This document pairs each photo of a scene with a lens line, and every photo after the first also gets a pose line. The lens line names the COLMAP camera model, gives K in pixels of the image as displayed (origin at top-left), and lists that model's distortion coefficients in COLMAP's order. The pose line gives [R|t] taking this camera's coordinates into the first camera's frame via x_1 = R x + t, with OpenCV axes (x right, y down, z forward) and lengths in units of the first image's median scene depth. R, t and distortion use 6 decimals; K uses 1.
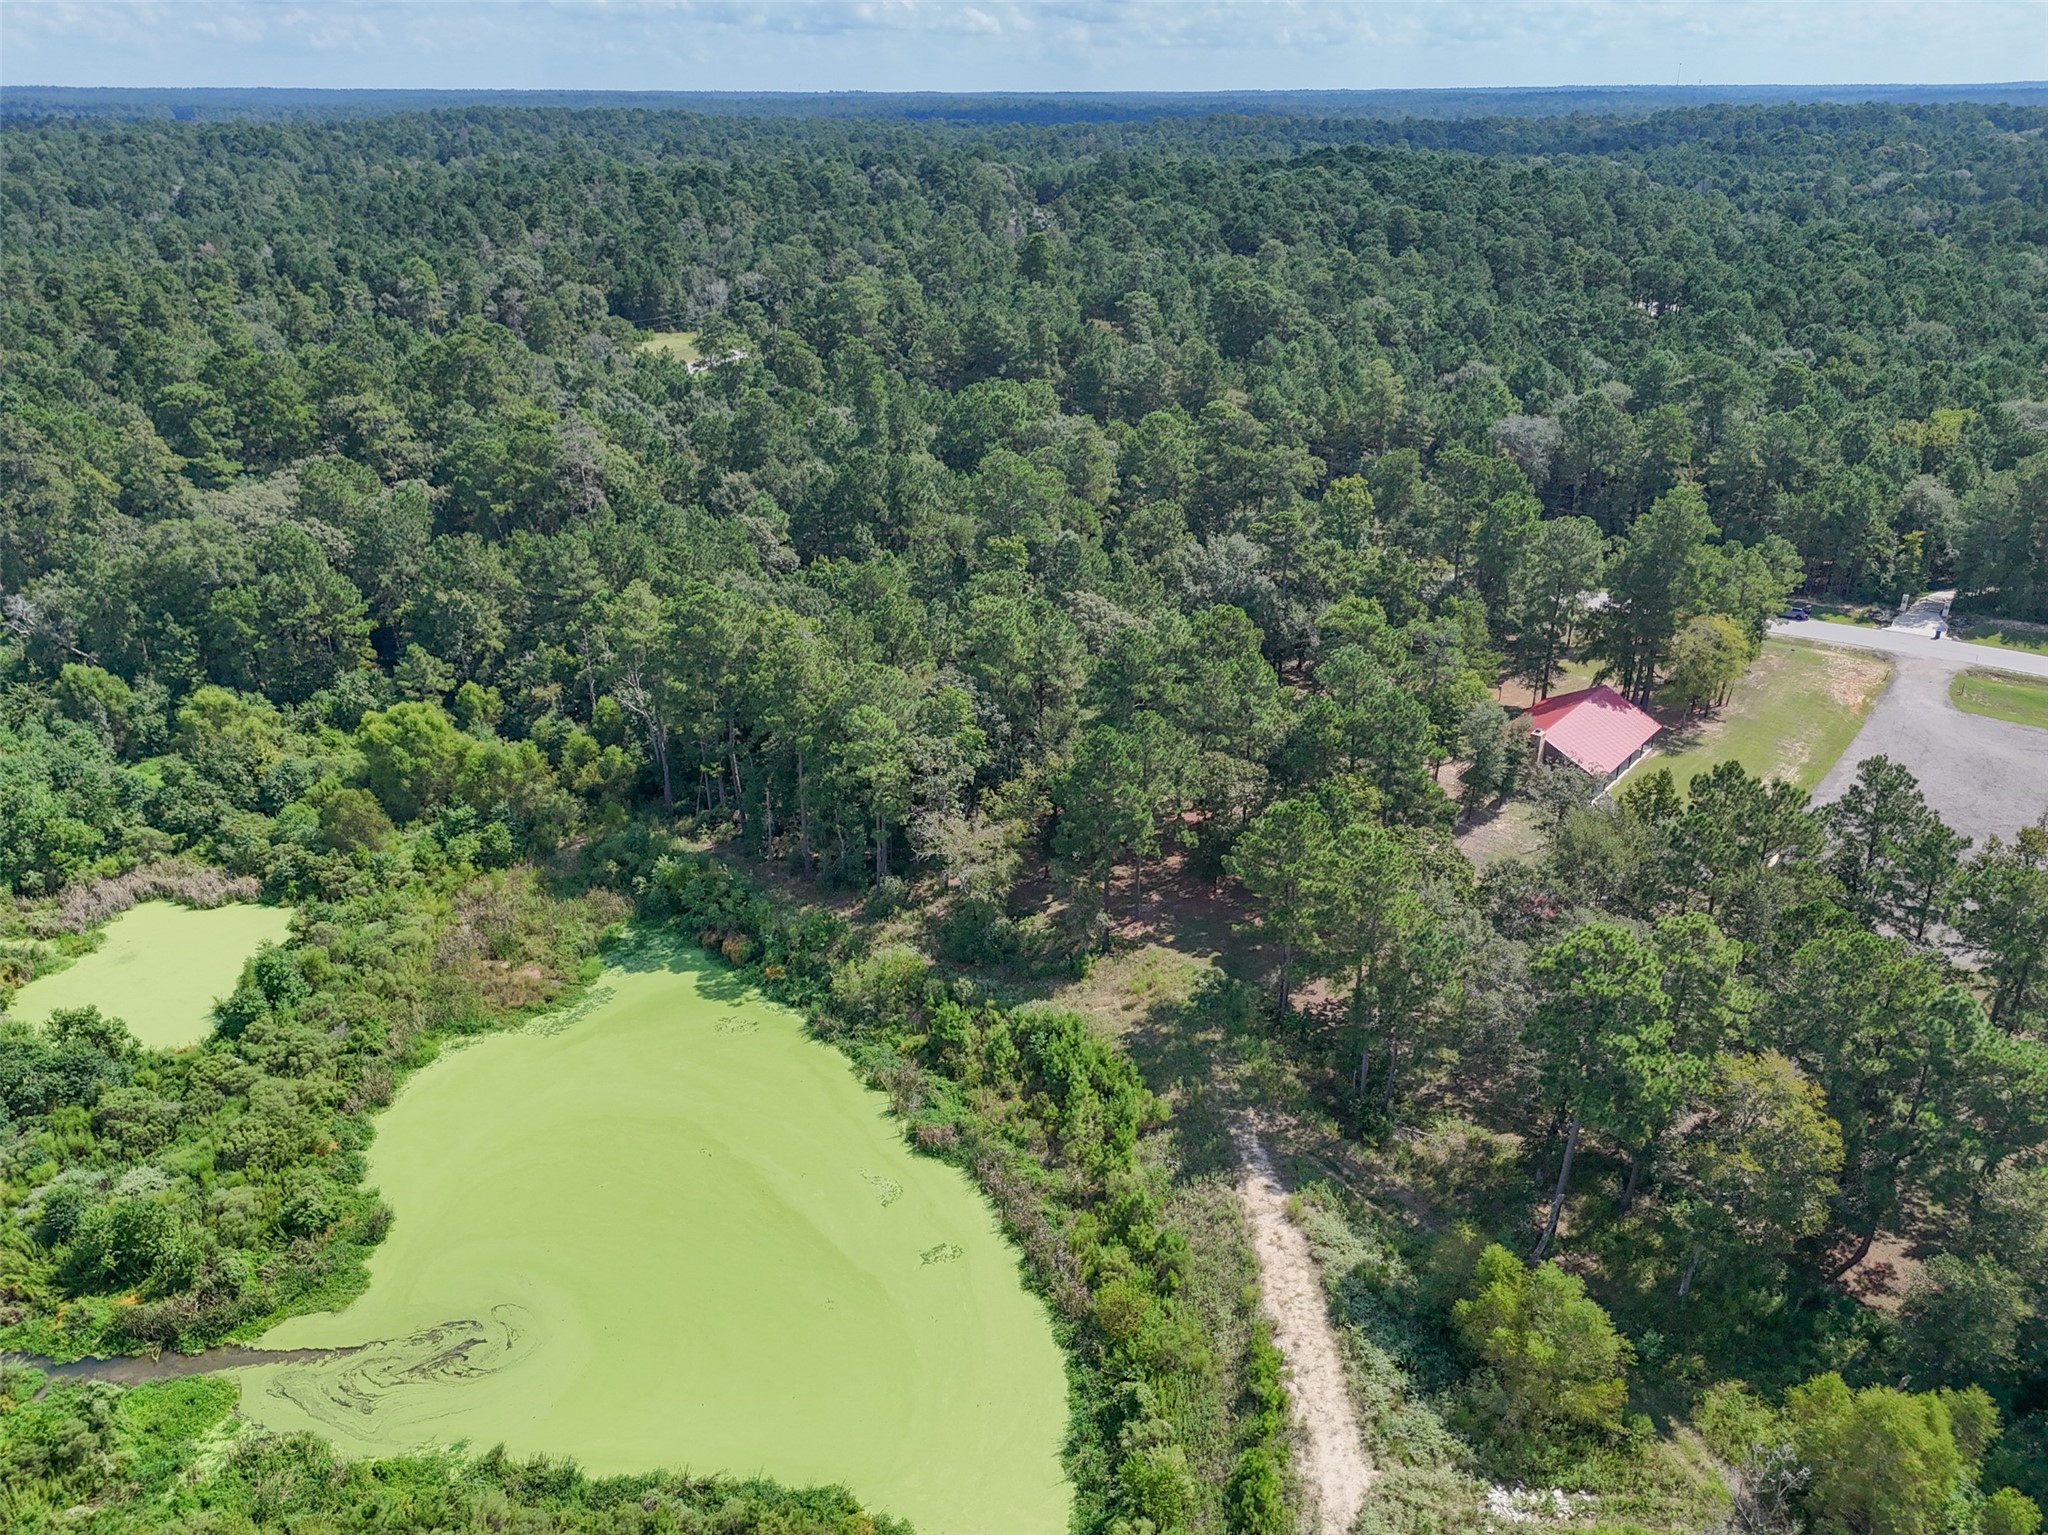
lens RADIAL K [[1504.7, 0, 1032.5], [0, 1504.7, 767.9], [0, 0, 1]] dist [0.102673, -0.109484]
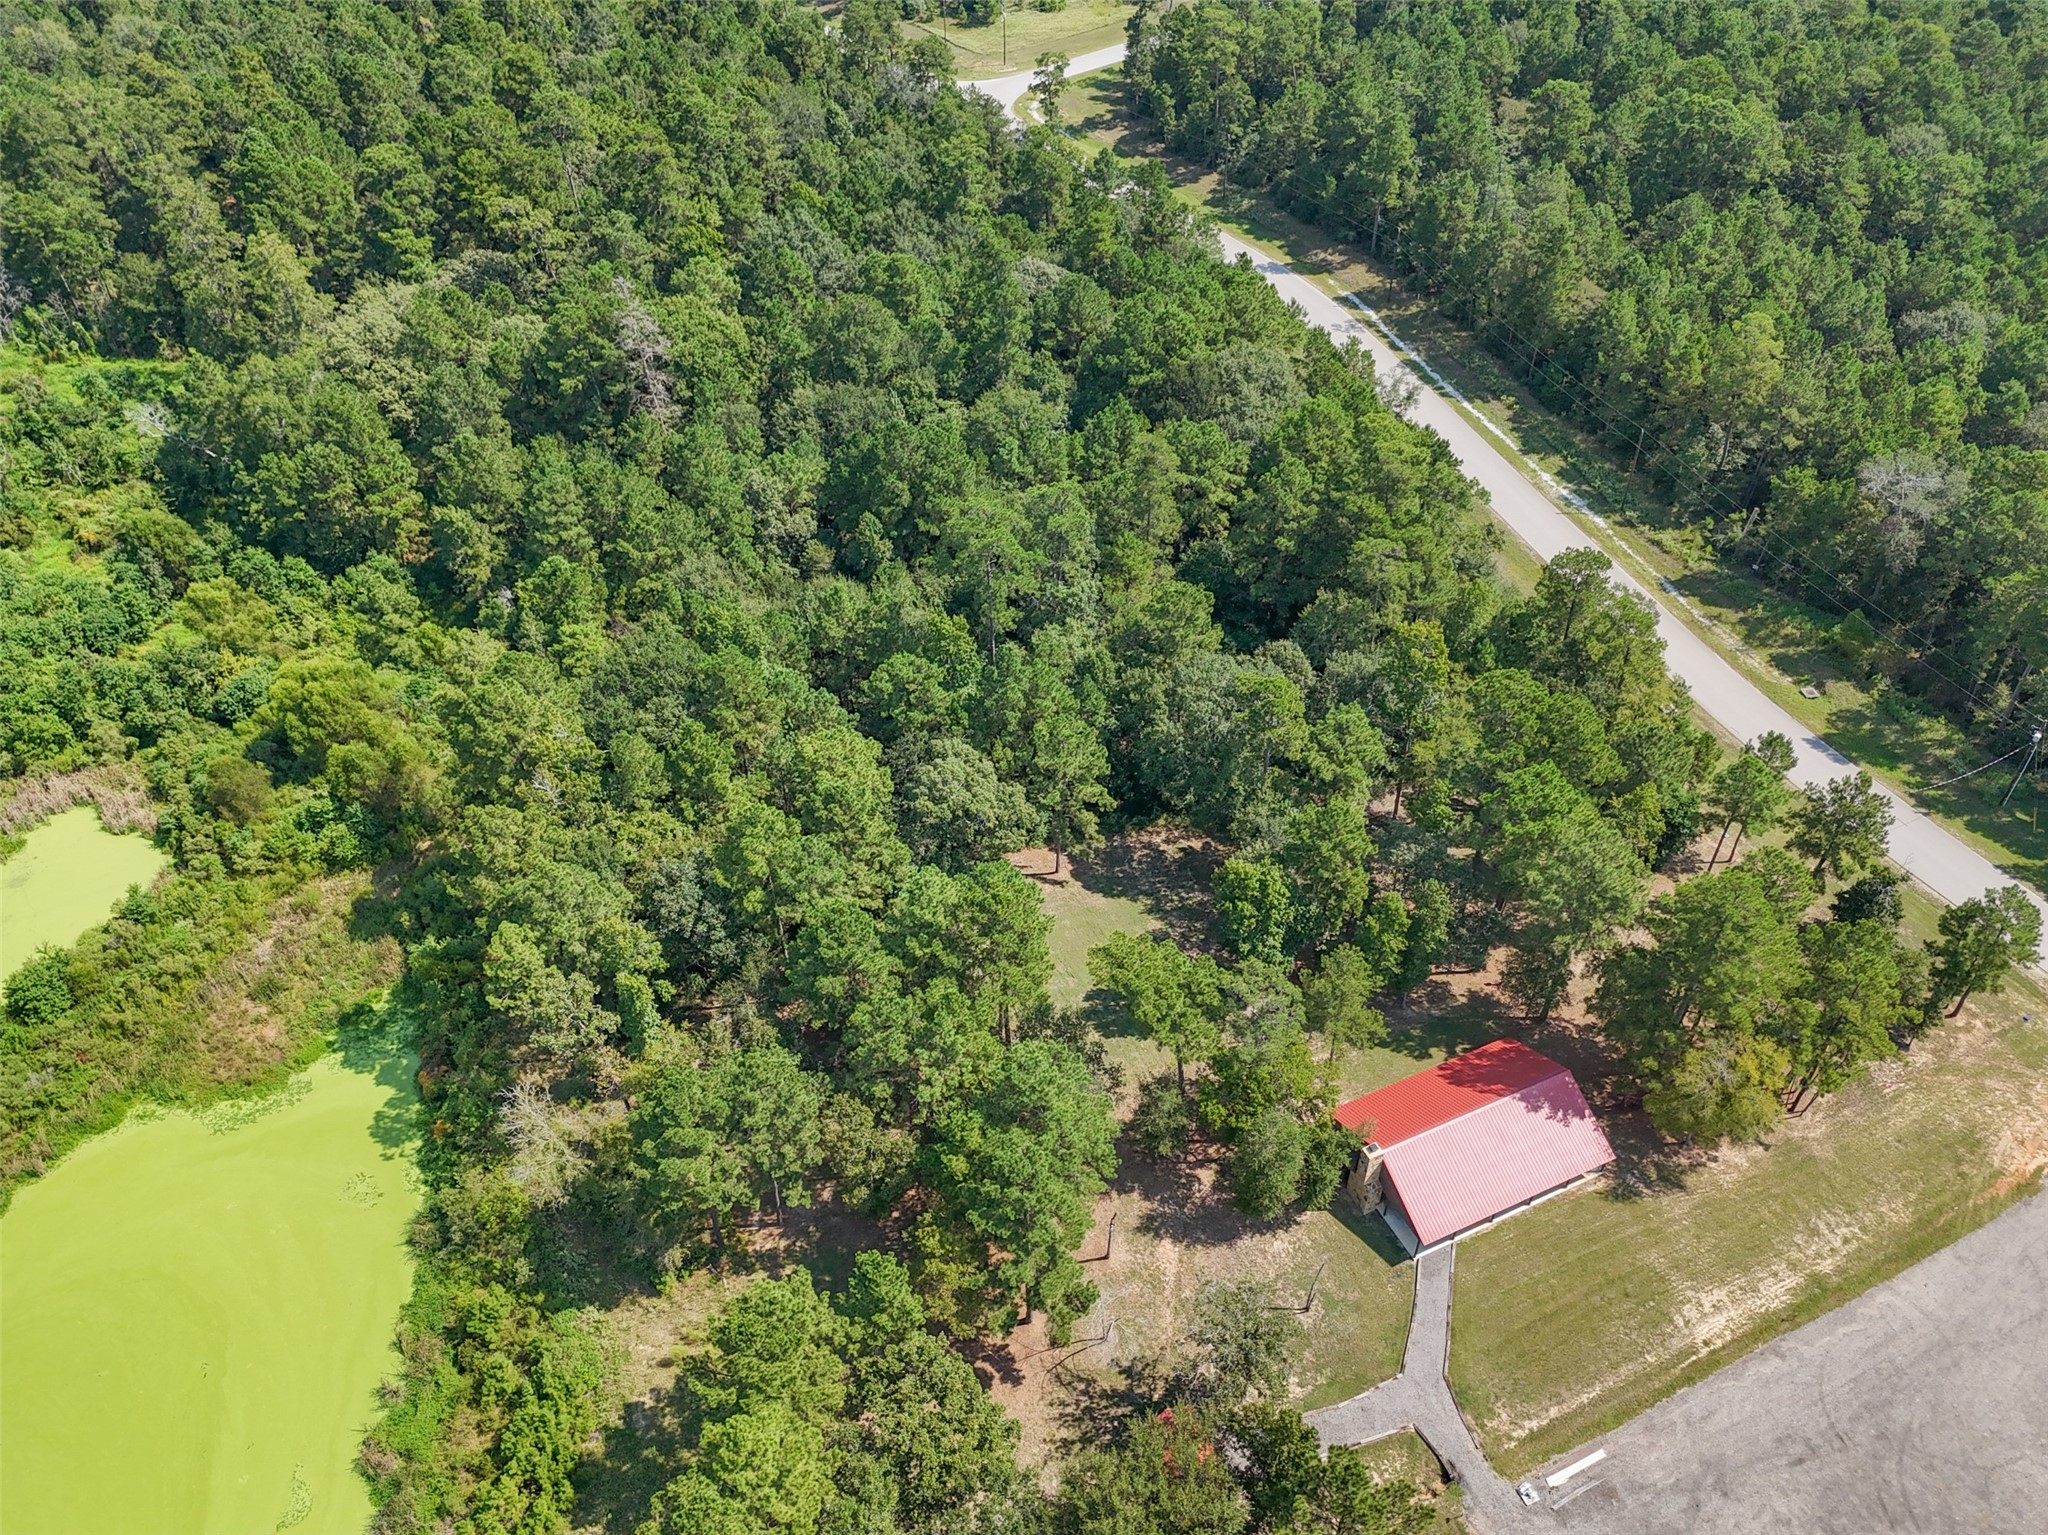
lens RADIAL K [[1504.7, 0, 1032.5], [0, 1504.7, 767.9], [0, 0, 1]] dist [0.102673, -0.109484]
pose [[0.896166, 0.294612, -0.331799, 0.373875], [-0.181603, 0.925798, 0.331540, -0.415775], [0.404854, -0.236860, 0.883171, 0.314170]]
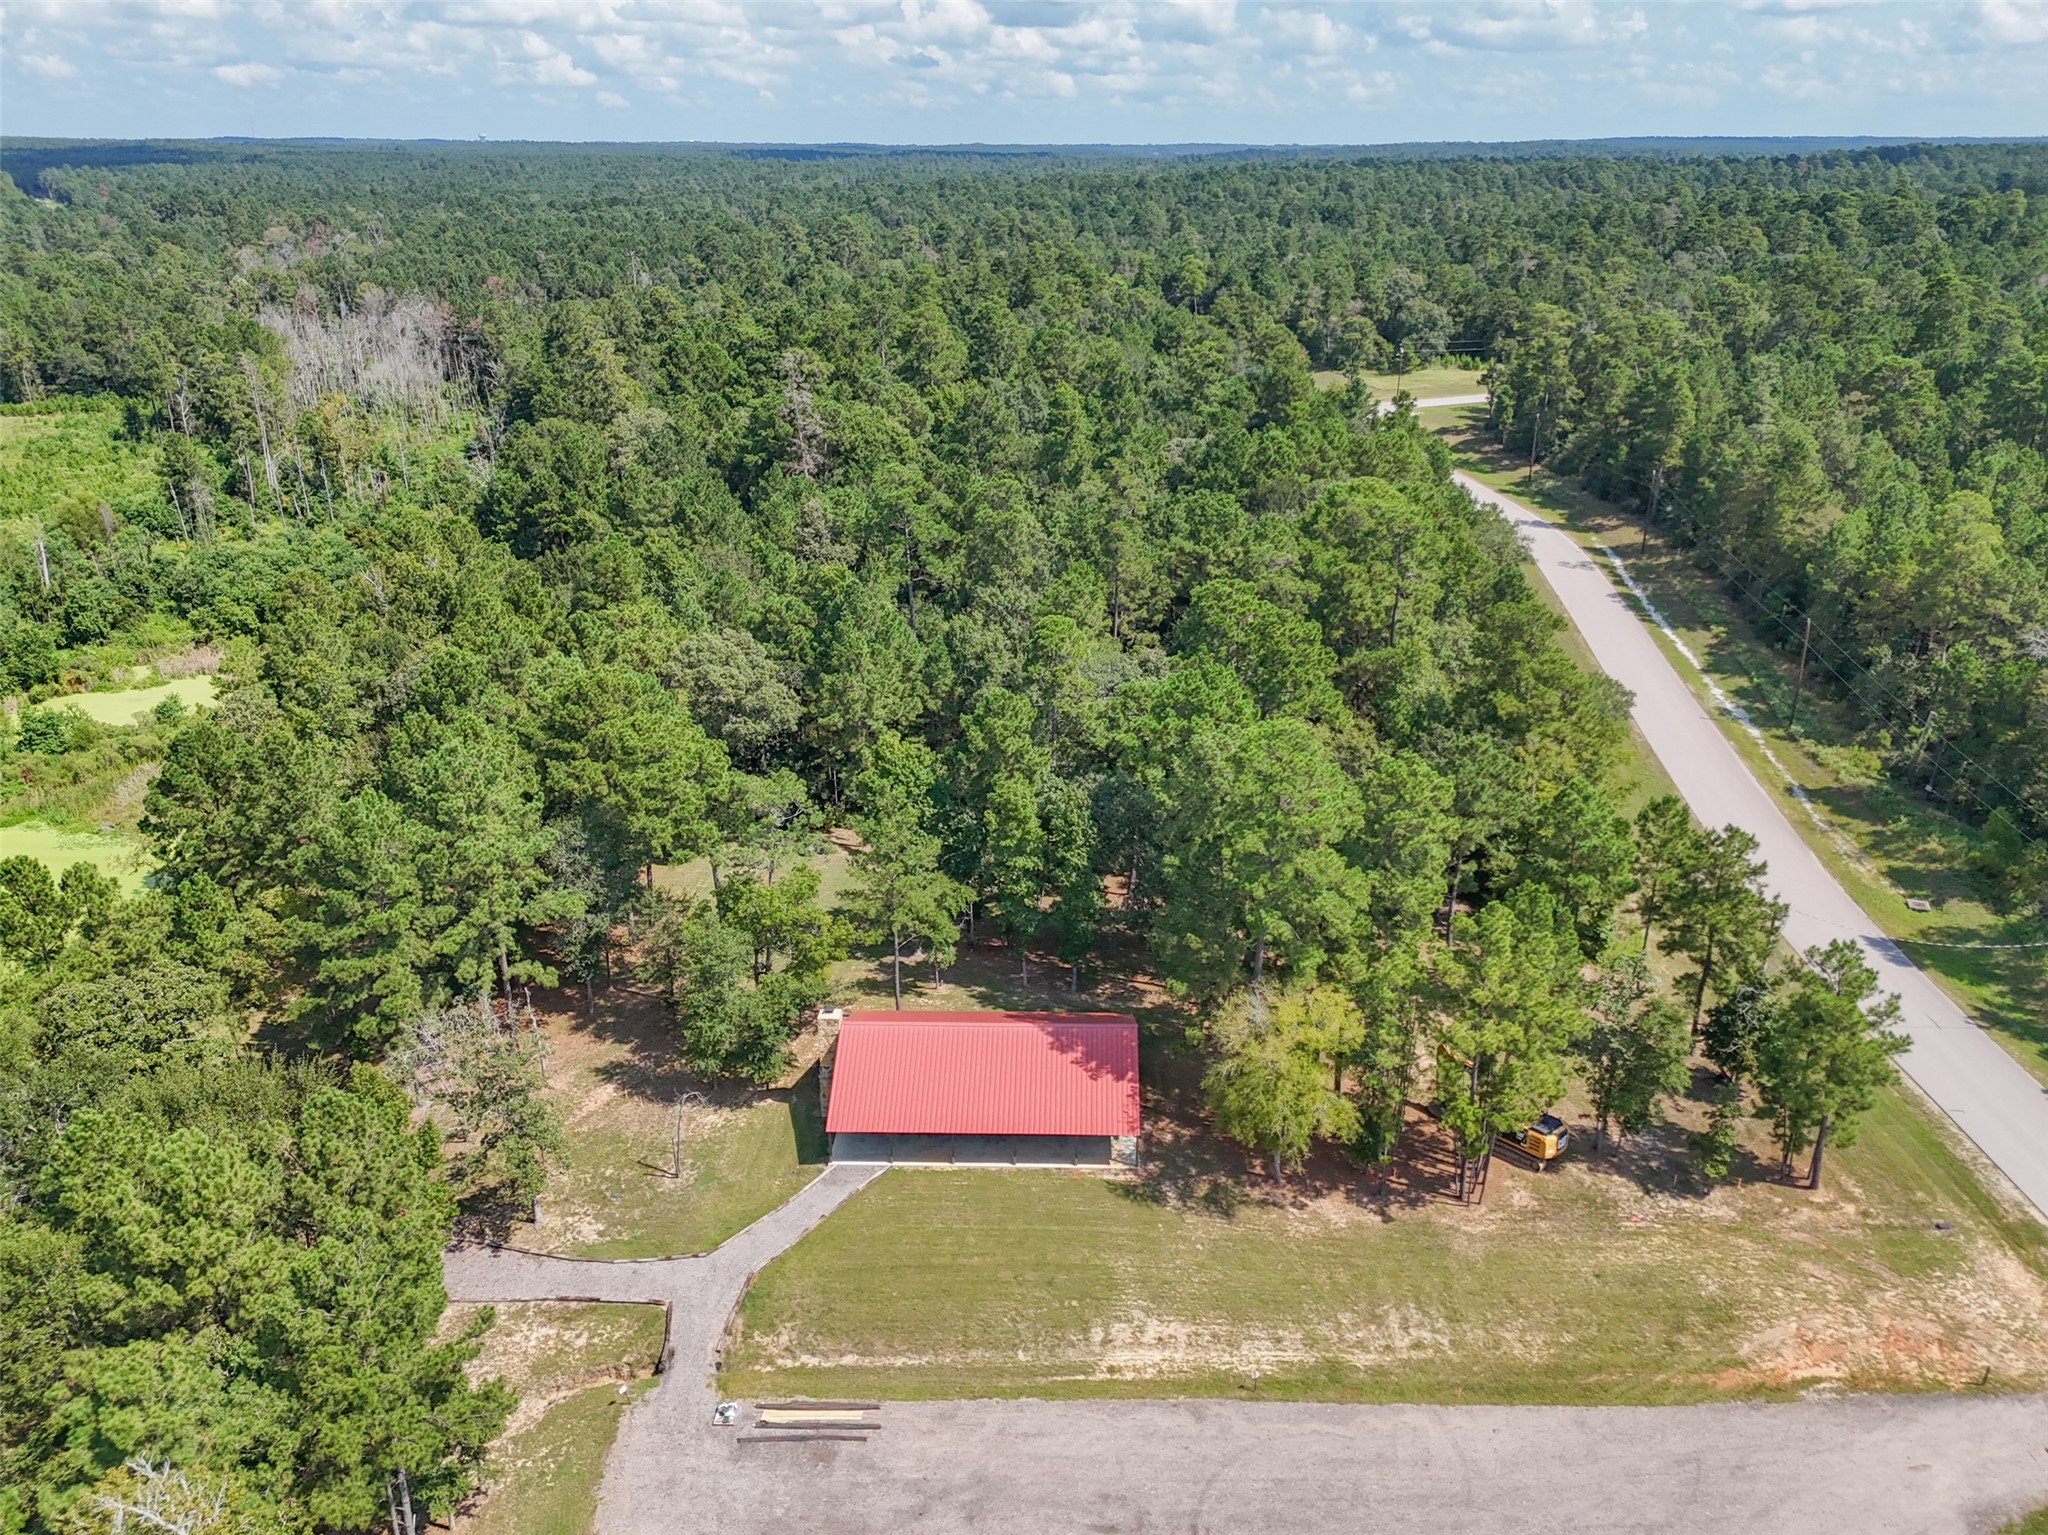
lens RADIAL K [[1504.7, 0, 1032.5], [0, 1504.7, 767.9], [0, 0, 1]] dist [0.102673, -0.109484]
pose [[0.604377, 0.307001, -0.735173, 0.789280], [-0.326241, 0.937227, 0.123178, -0.214651], [0.726839, 0.165398, 0.666595, 0.642655]]
